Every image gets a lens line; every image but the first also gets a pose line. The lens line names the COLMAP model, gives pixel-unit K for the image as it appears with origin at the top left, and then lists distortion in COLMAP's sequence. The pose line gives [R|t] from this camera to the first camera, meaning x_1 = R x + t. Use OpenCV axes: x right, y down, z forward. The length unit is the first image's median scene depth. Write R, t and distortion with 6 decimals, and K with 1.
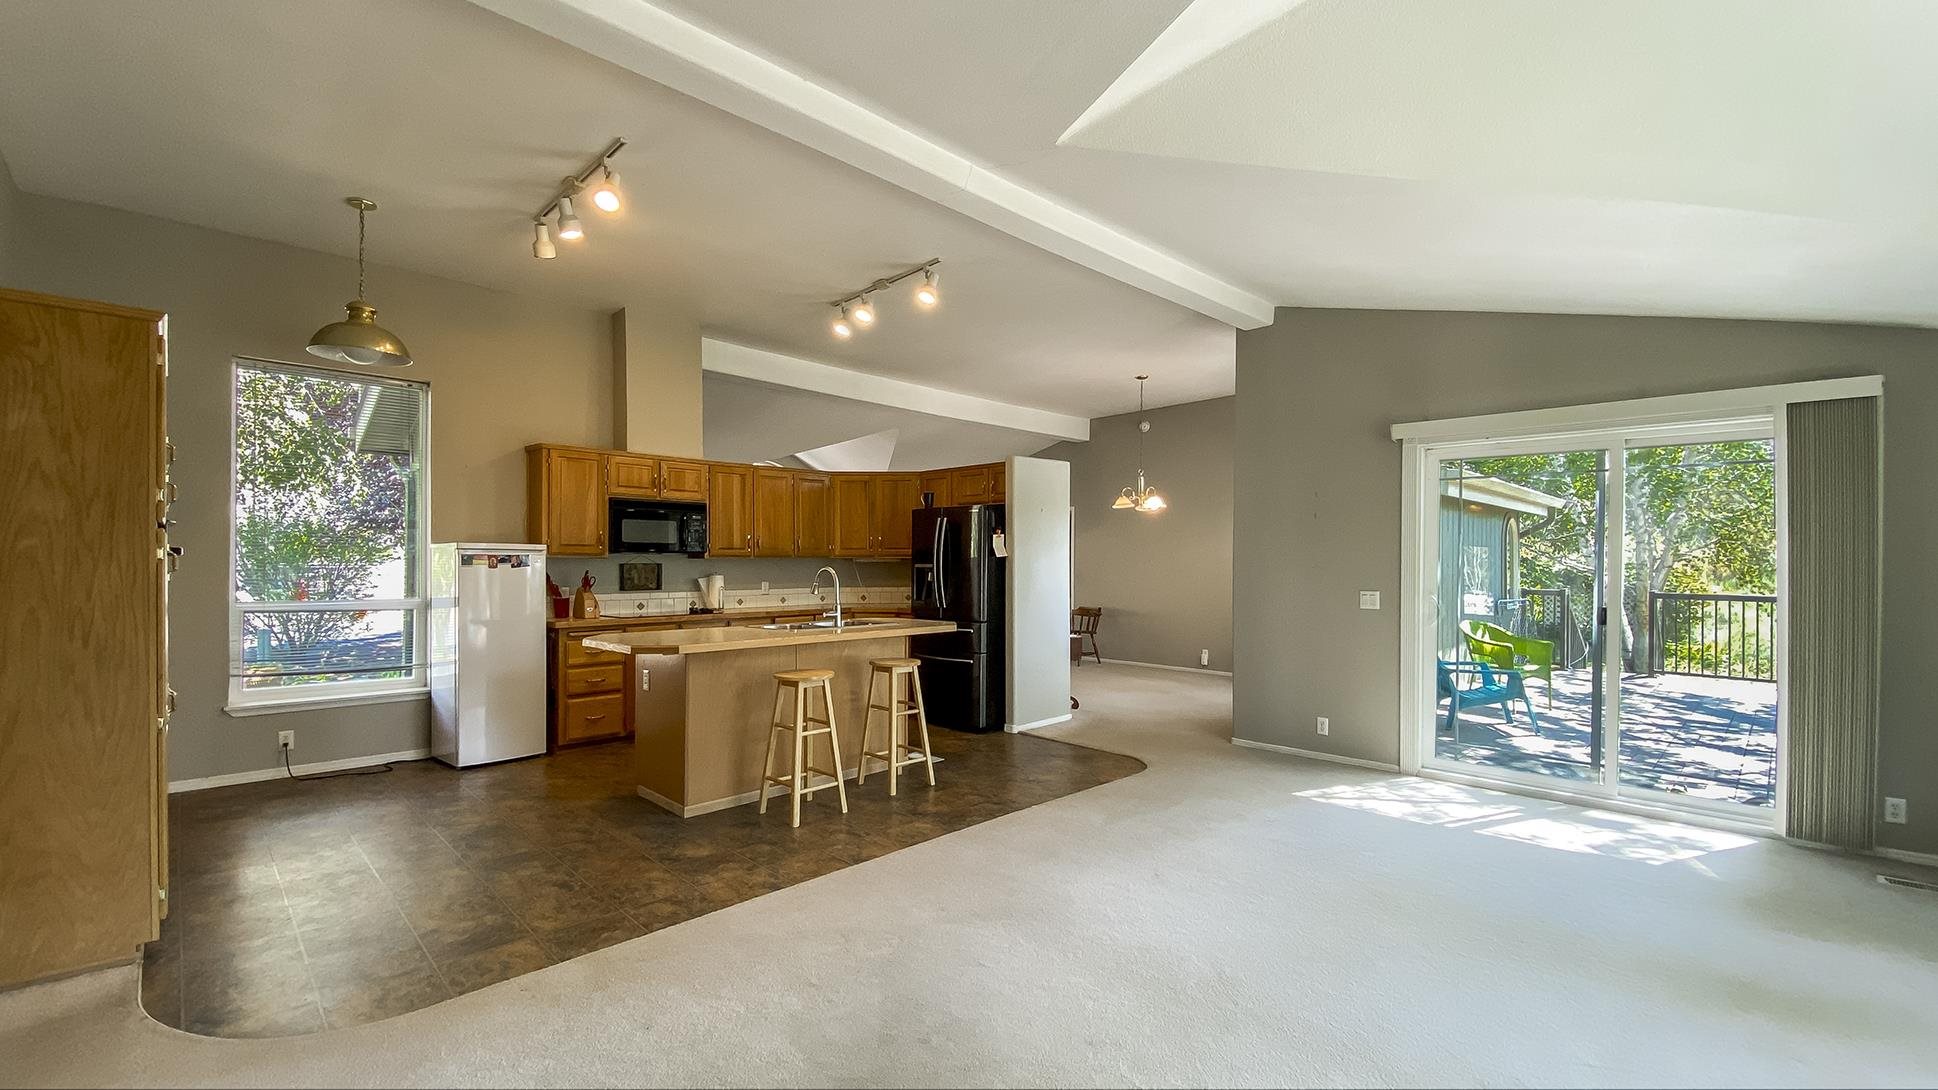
lens RADIAL K [[803.6, 0, 967.7], [0, 803.6, 561.3], [0, 0, 1]] dist [0.009731, -0.012001]
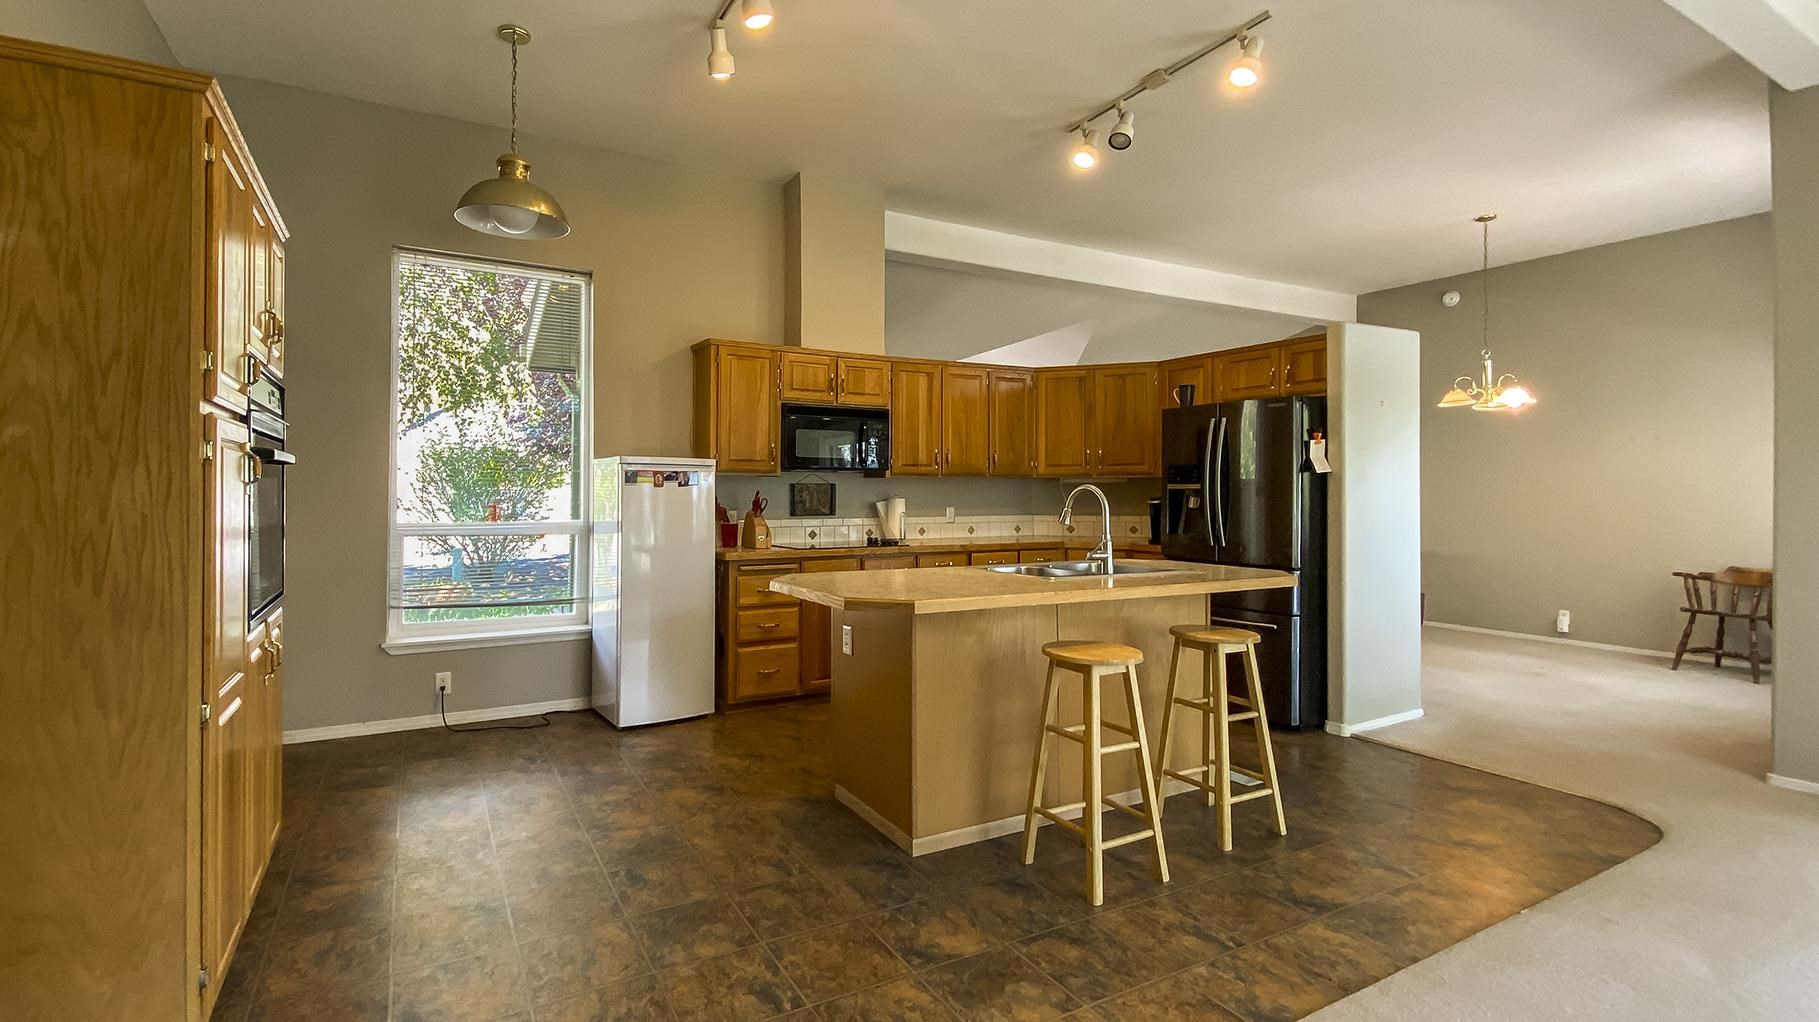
lens RADIAL K [[801.6, 0, 847.7], [0, 801.6, 479.1], [0, 0, 1]] dist [0.033438, -0.000411]
pose [[0.958621, -0.001212, -0.284684, -0.160096], [-0.002404, 0.999921, -0.012352, 0.009878], [0.284677, 0.012526, 0.958542, 0.252710]]
